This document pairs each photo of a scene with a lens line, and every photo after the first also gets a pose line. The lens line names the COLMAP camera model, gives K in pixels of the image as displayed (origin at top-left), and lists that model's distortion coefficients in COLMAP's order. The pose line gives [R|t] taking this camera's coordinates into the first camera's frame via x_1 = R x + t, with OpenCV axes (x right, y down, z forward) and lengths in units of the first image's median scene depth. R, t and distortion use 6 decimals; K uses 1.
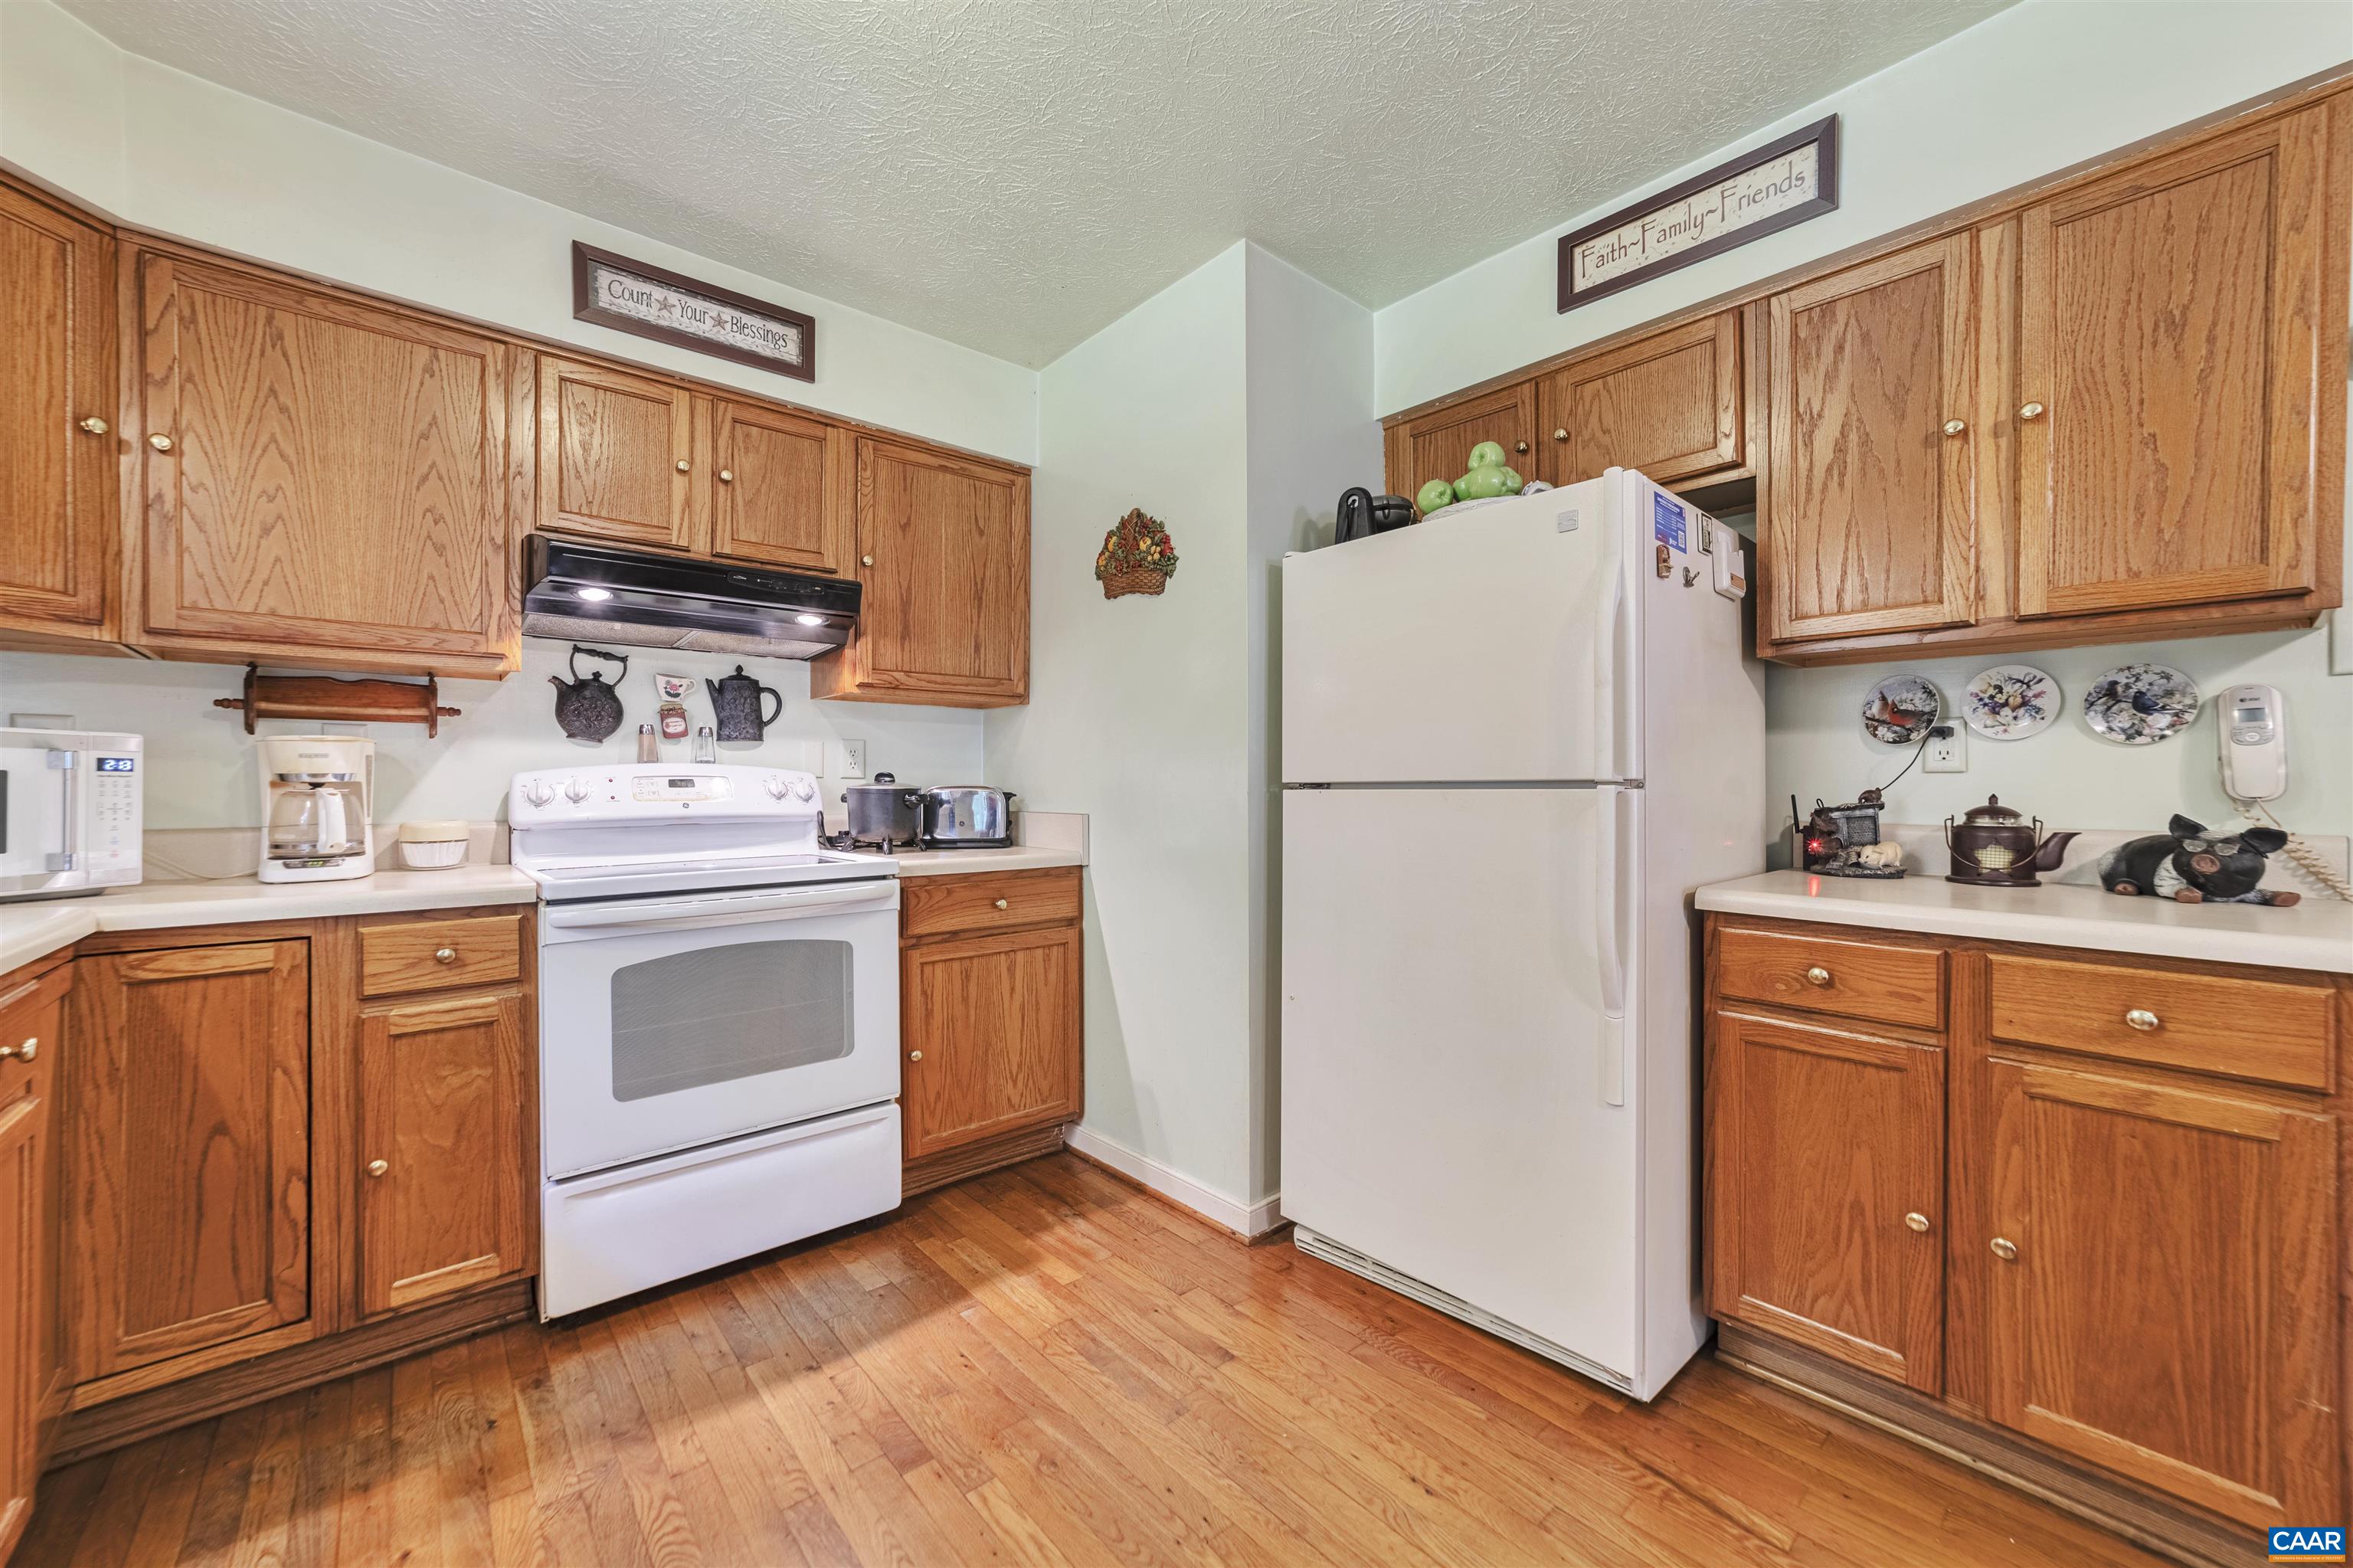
lens RADIAL K [[909.7, 0, 1161.6], [0, 909.7, 784.3], [0, 0, 1]] dist [-0.013552, 0.006174]
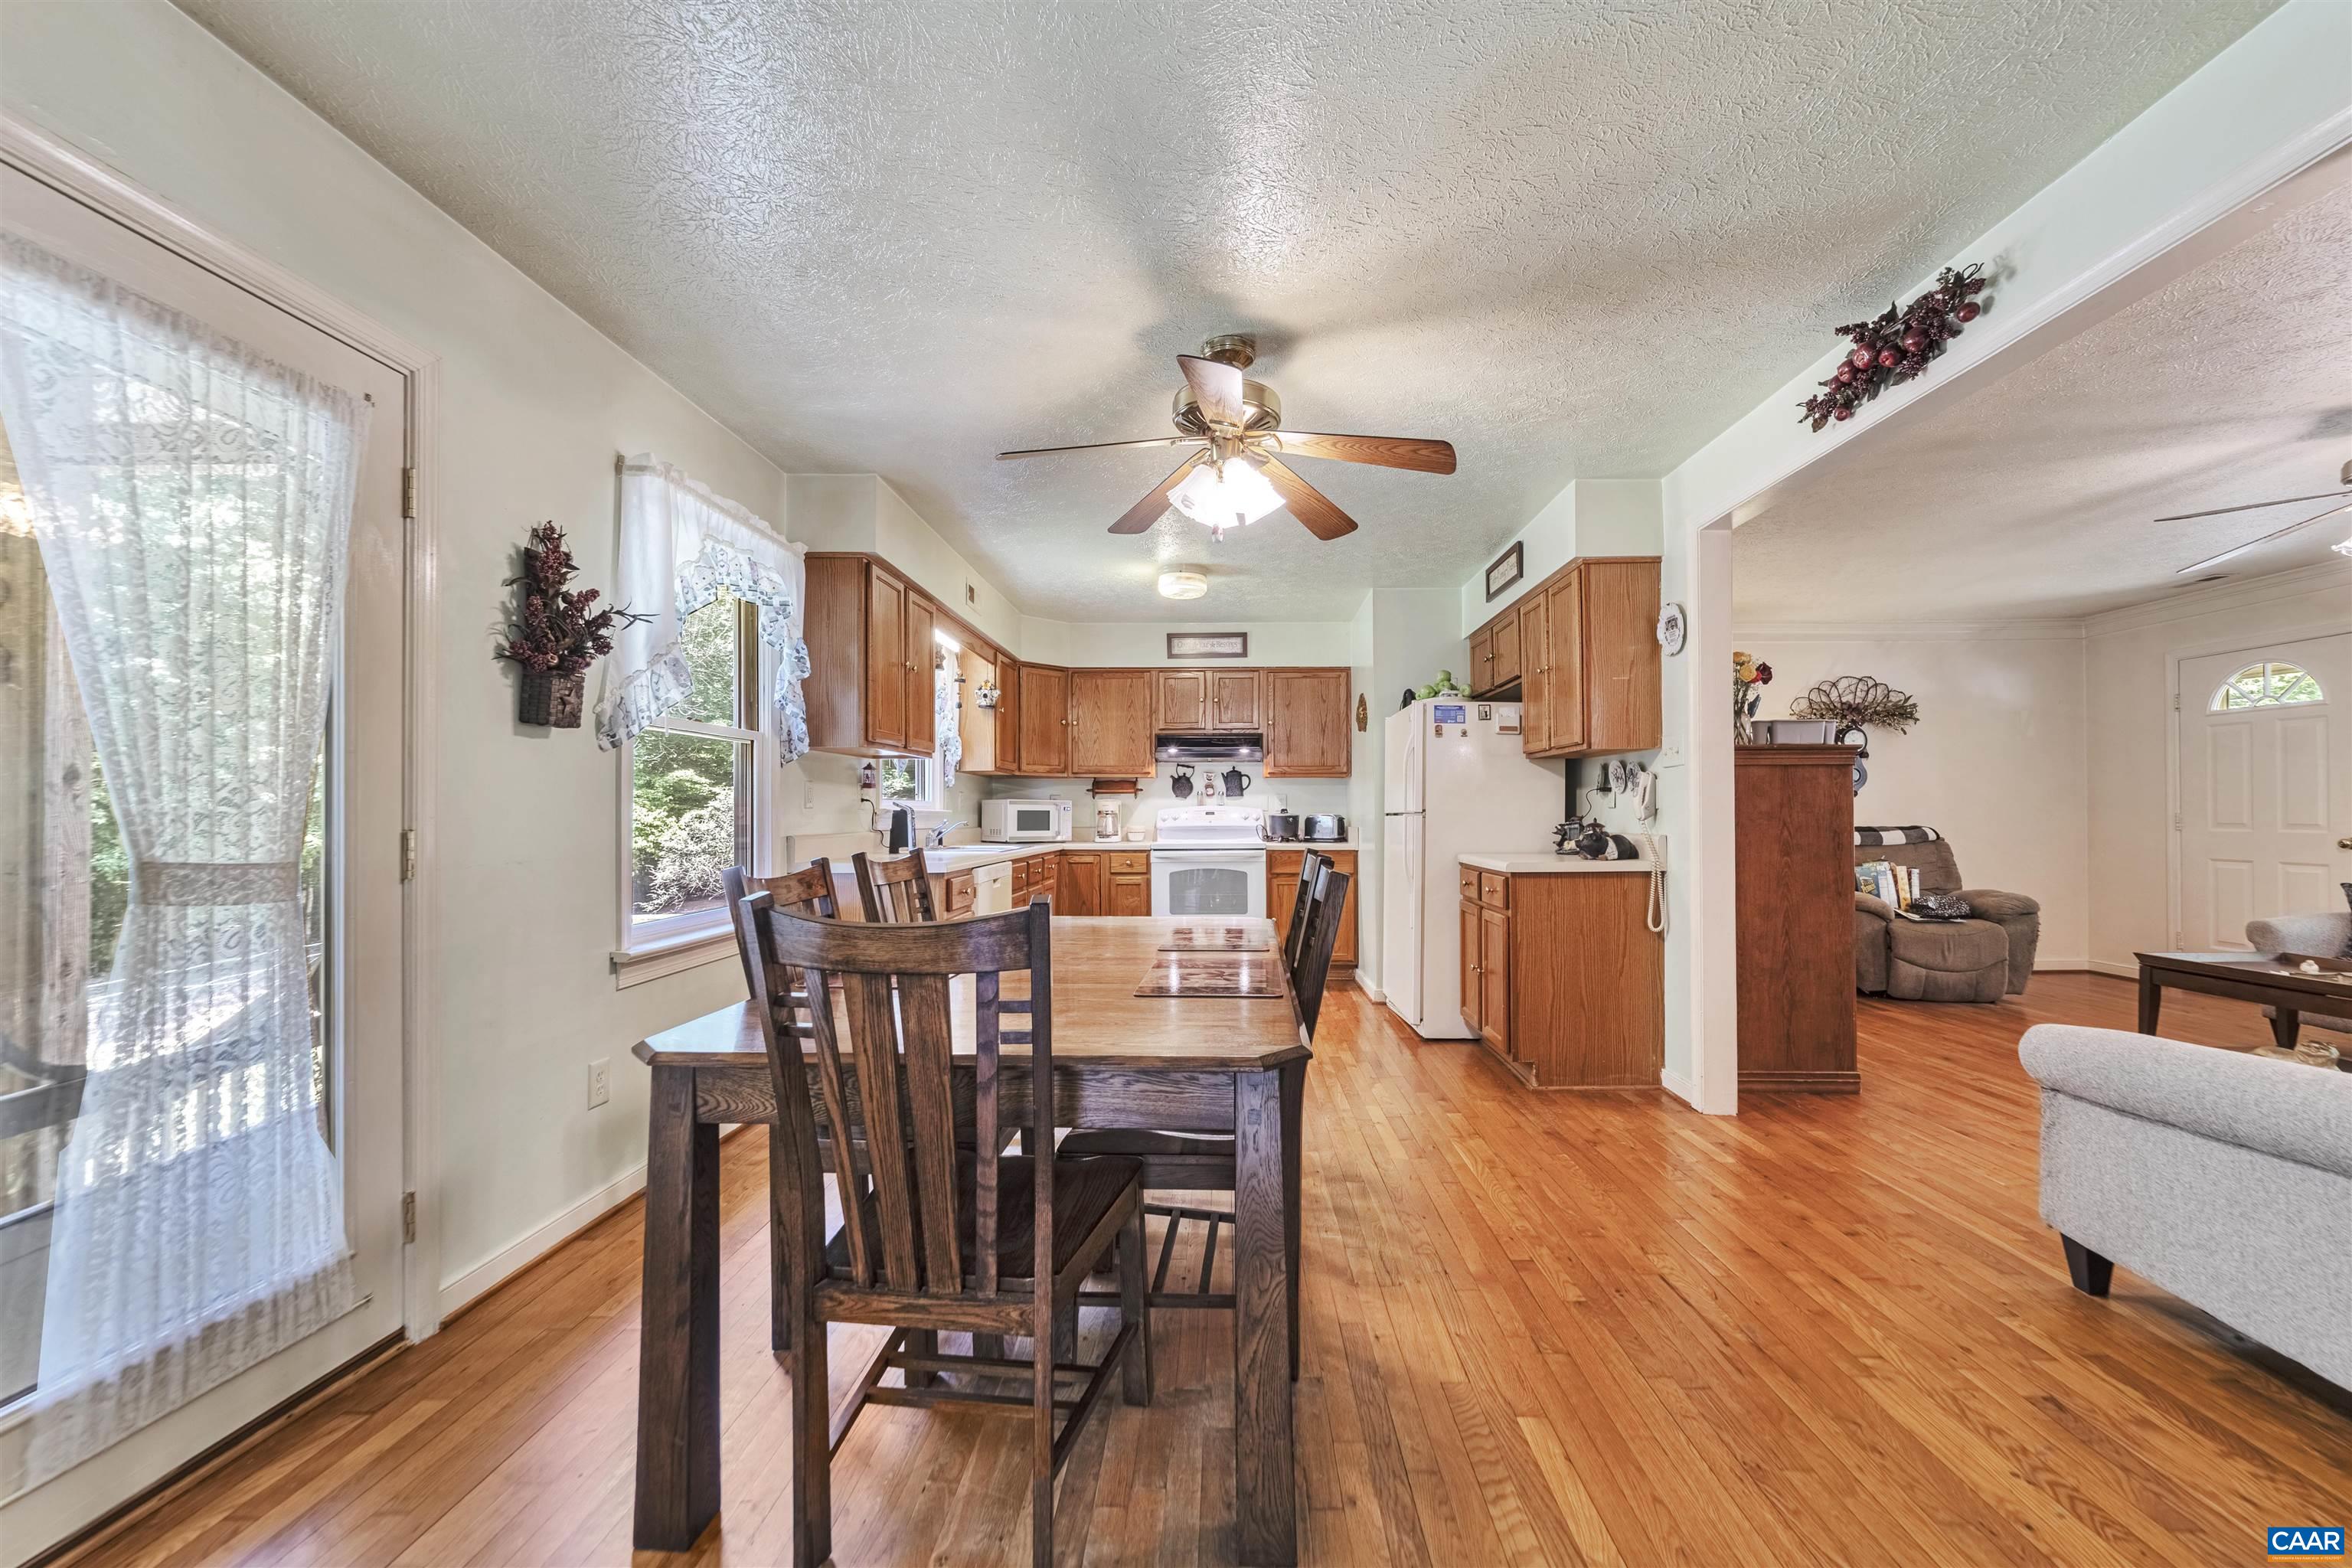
lens RADIAL K [[909.3, 0, 1214.6], [0, 909.3, 803.0], [0, 0, 1]] dist [-0.013552, 0.006174]
pose [[0.752090, -0.008475, -0.659006, 1.298297], [0.001130, 0.999932, -0.011570, -0.001023], [0.659060, 0.007956, 0.752049, -1.041293]]
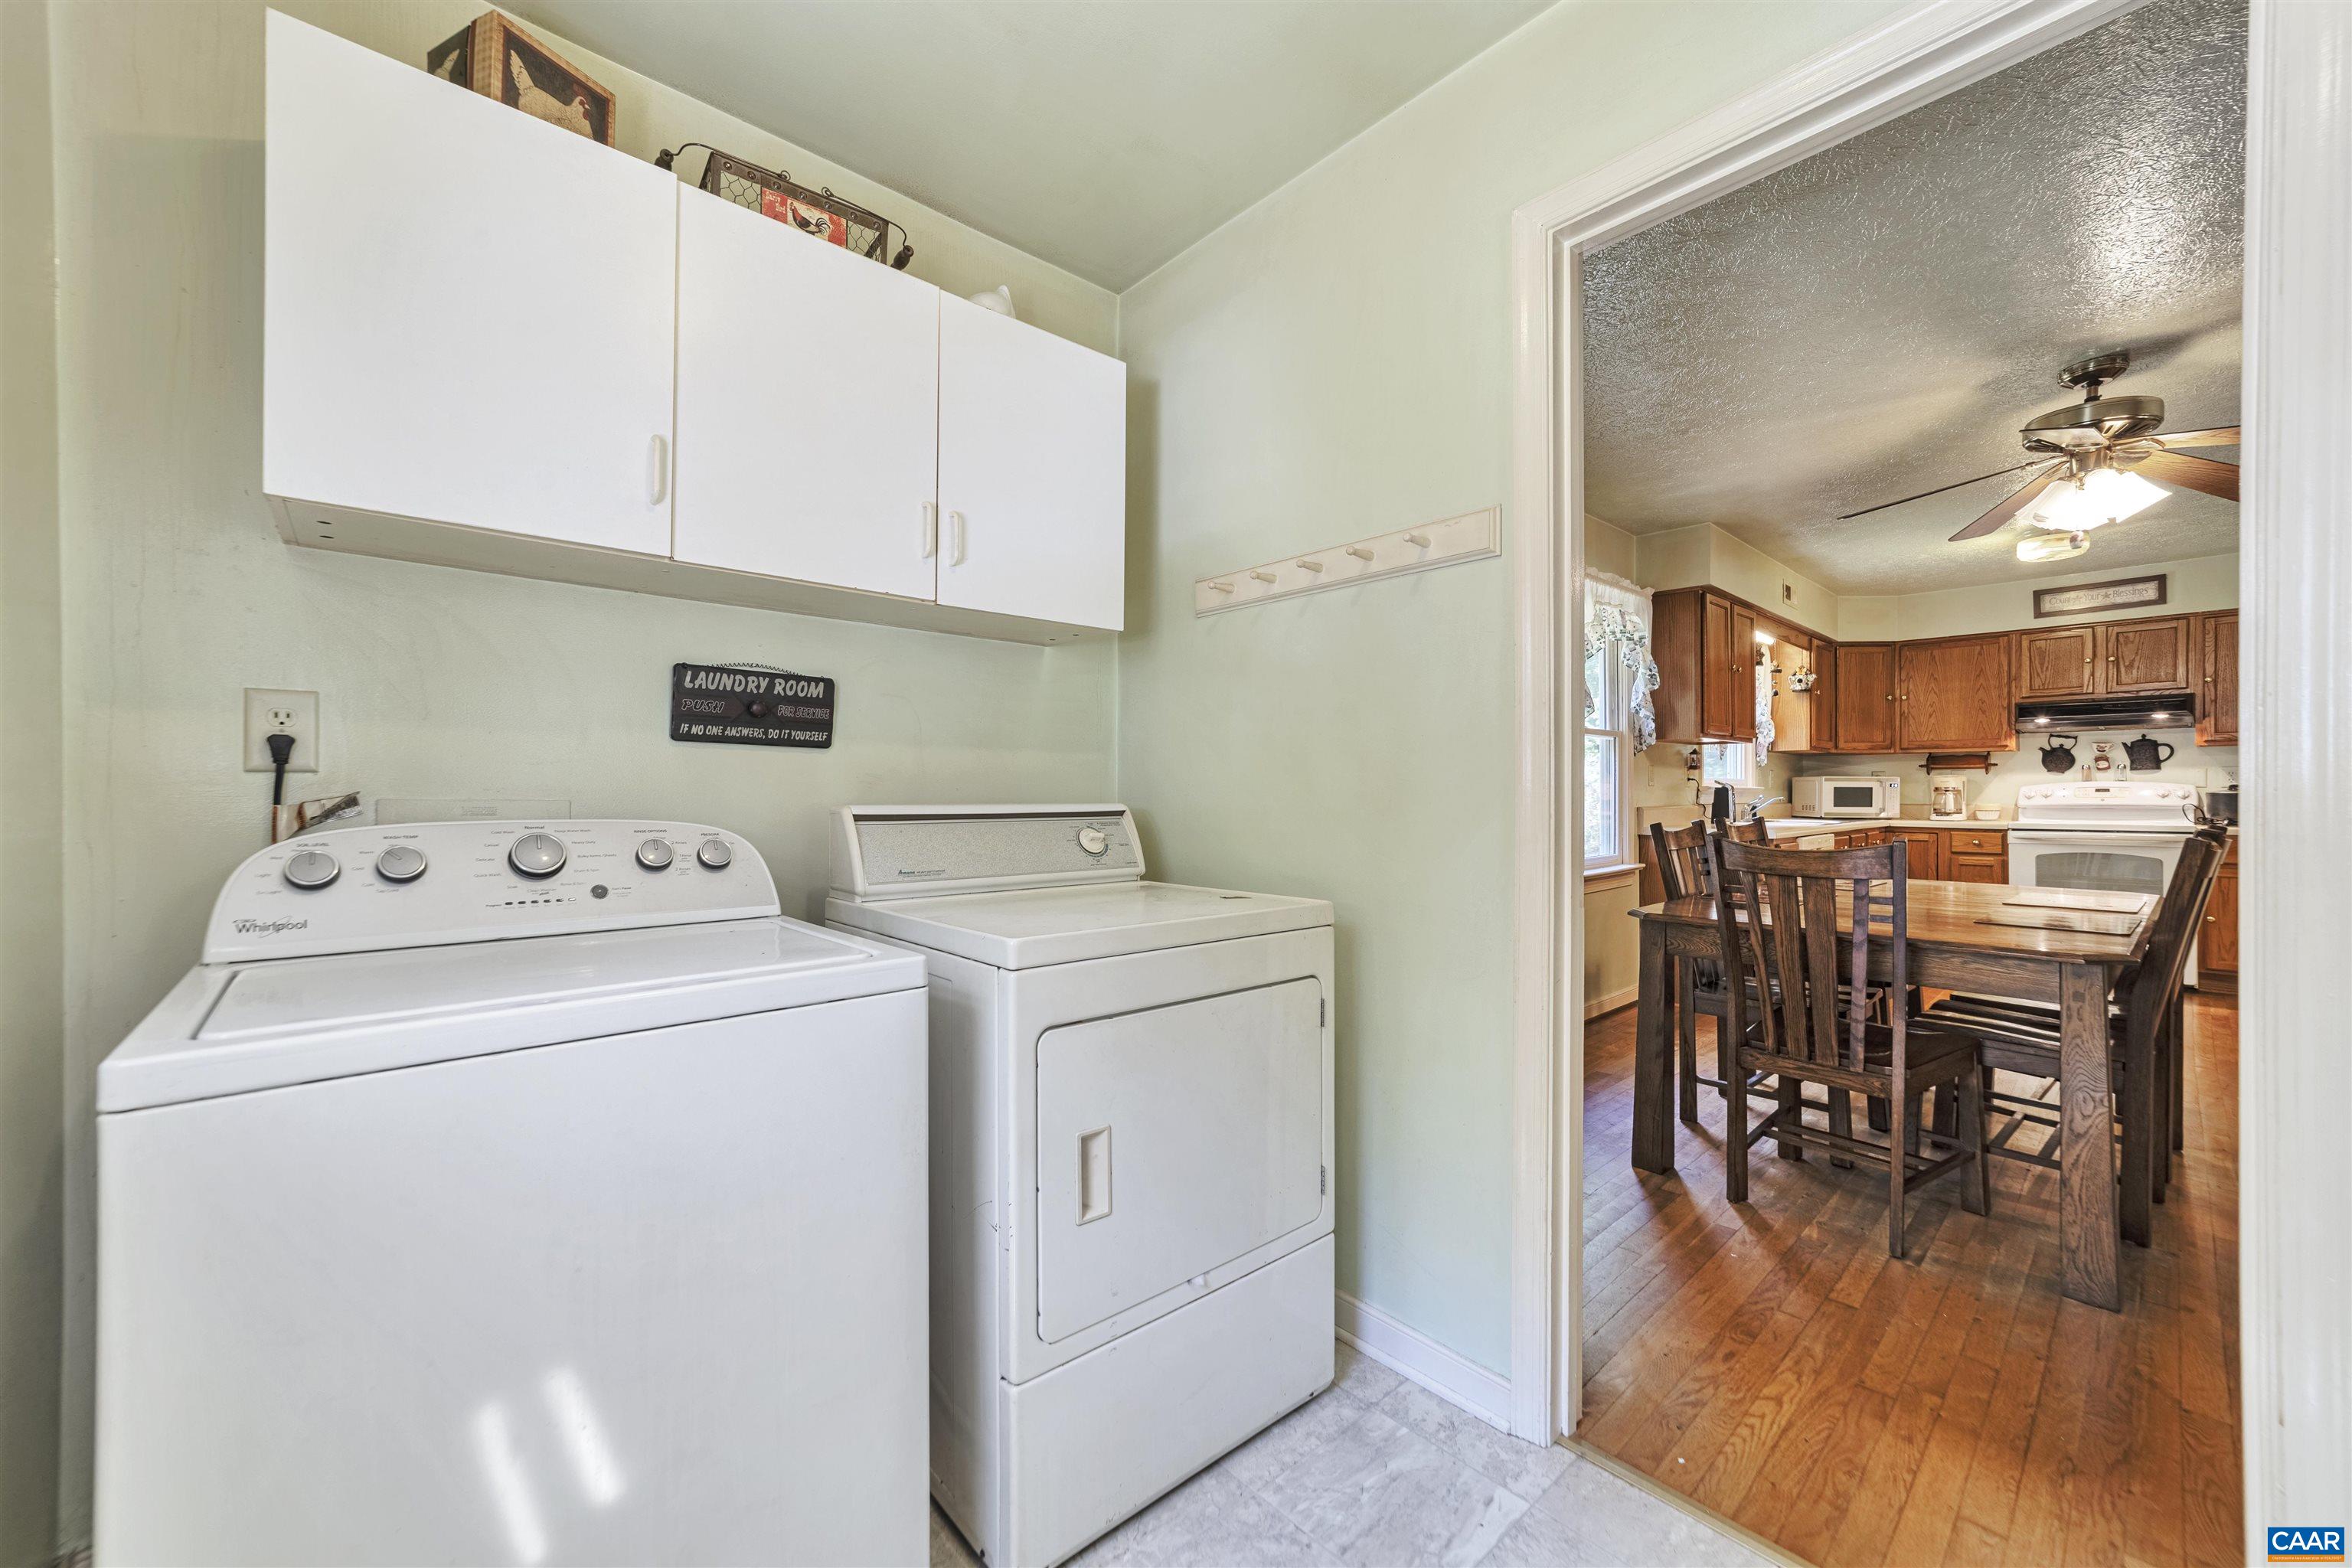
lens RADIAL K [[909.3, 0, 1172.1], [0, 909.3, 792.1], [0, 0, 1]] dist [-0.013552, 0.006174]
pose [[0.025248, 0.002588, -0.999678, 1.775407], [0.000033, 0.999997, 0.002590, -0.002716], [0.999681, -0.000099, 0.025248, -1.474485]]
